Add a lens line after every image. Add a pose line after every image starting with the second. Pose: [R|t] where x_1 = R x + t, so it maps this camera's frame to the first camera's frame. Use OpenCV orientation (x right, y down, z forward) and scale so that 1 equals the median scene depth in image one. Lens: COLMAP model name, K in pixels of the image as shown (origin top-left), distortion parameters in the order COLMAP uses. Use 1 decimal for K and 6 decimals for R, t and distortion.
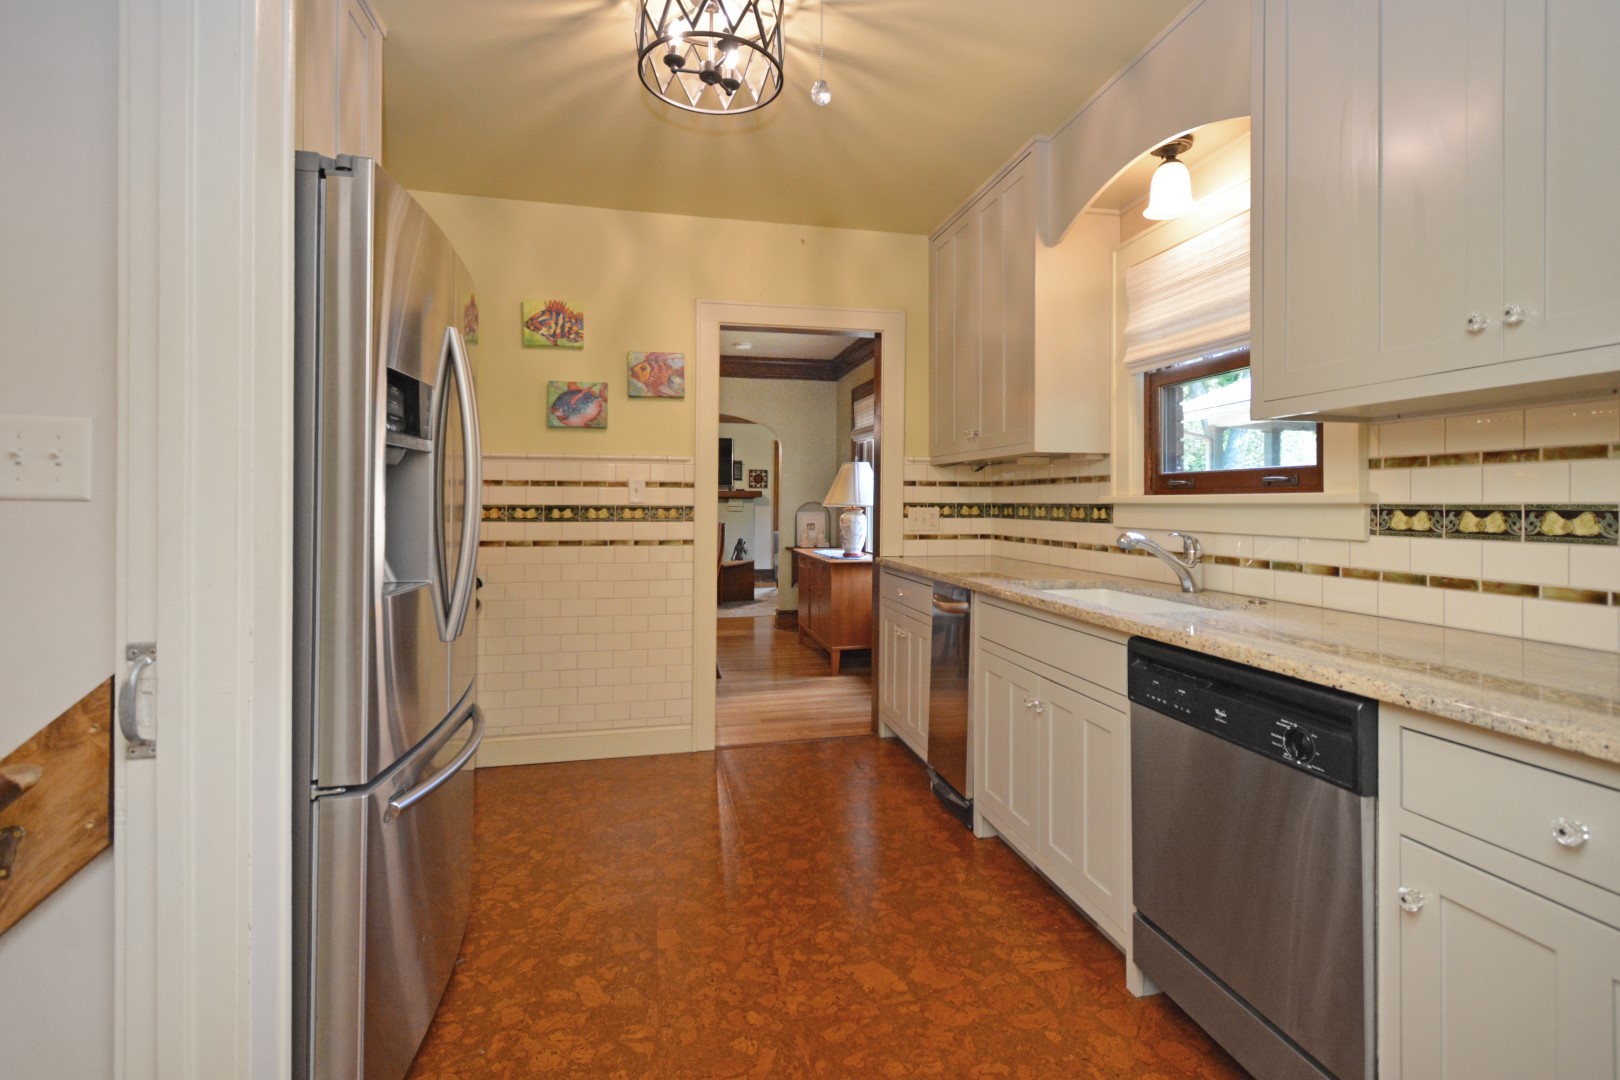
lens RADIAL K [[823.8, 0, 803.7], [0, 823.8, 516.8], [0, 0, 1]] dist [-0.001137, -0.000580]
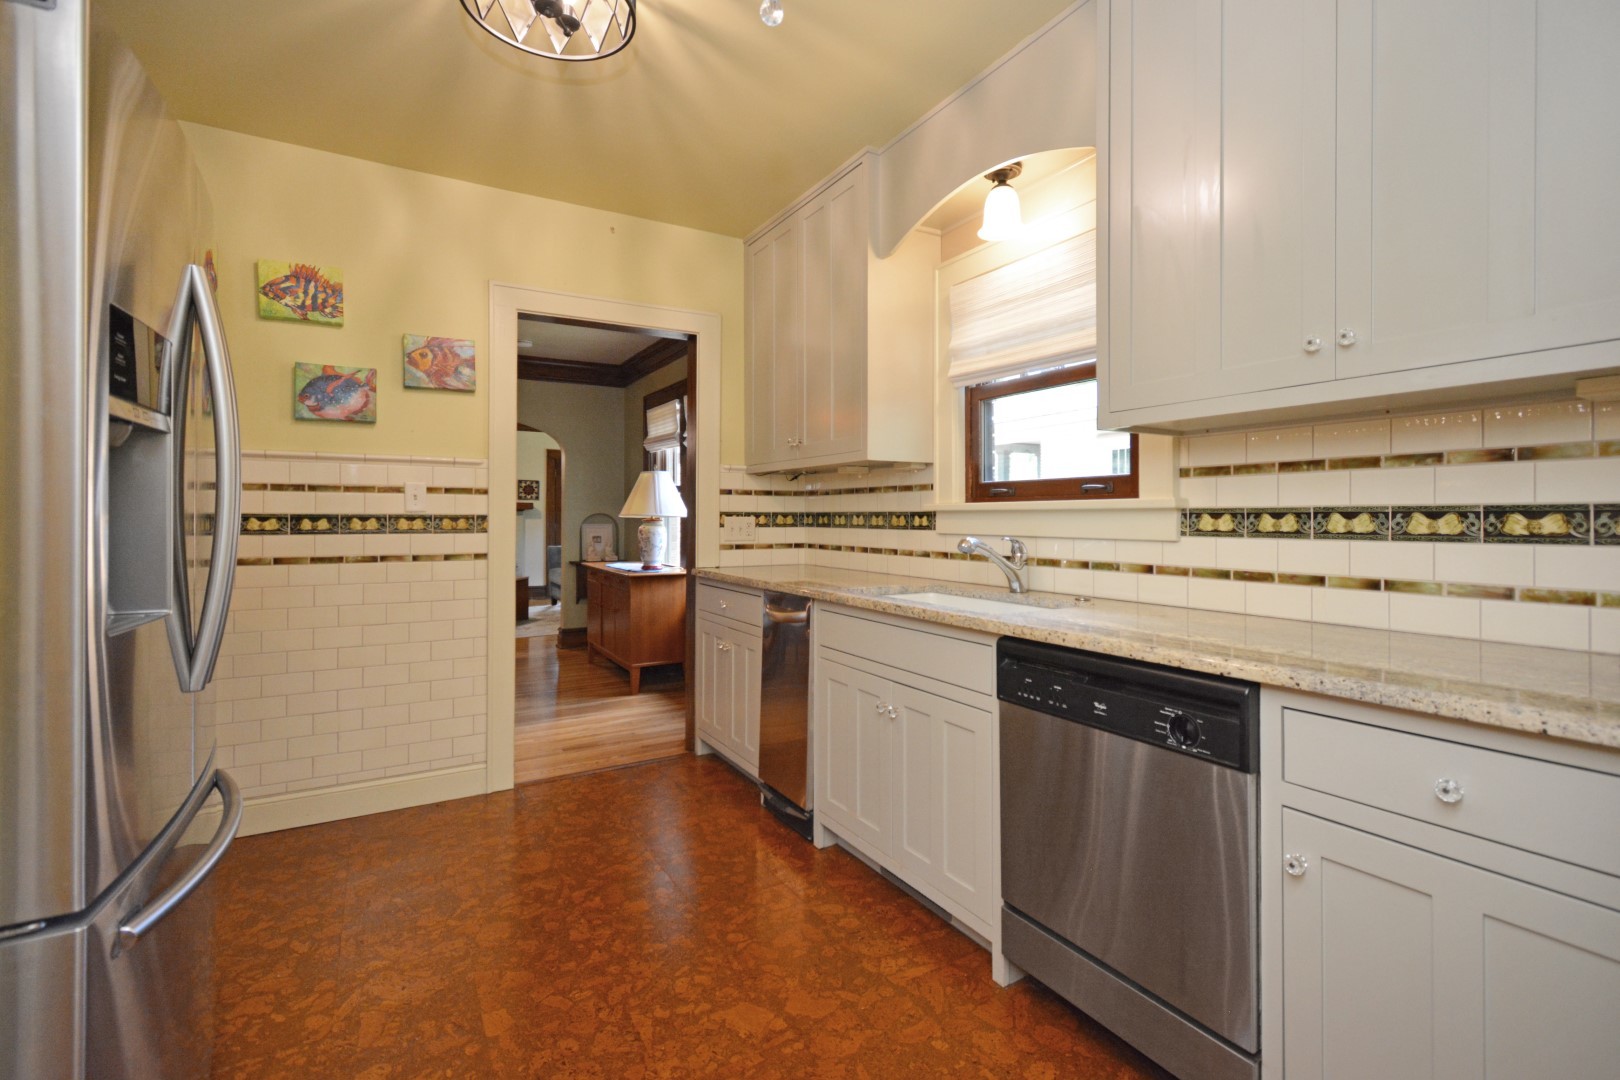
lens RADIAL K [[796.7, 0, 838.3], [0, 796.7, 534.8], [0, 0, 1]] dist [0.010801, -0.012836]
pose [[0.943300, -0.009449, 0.331807, -0.081905], [0.007817, 0.999950, 0.006253, 0.006955], [-0.331850, -0.003305, 0.943326, 0.089889]]
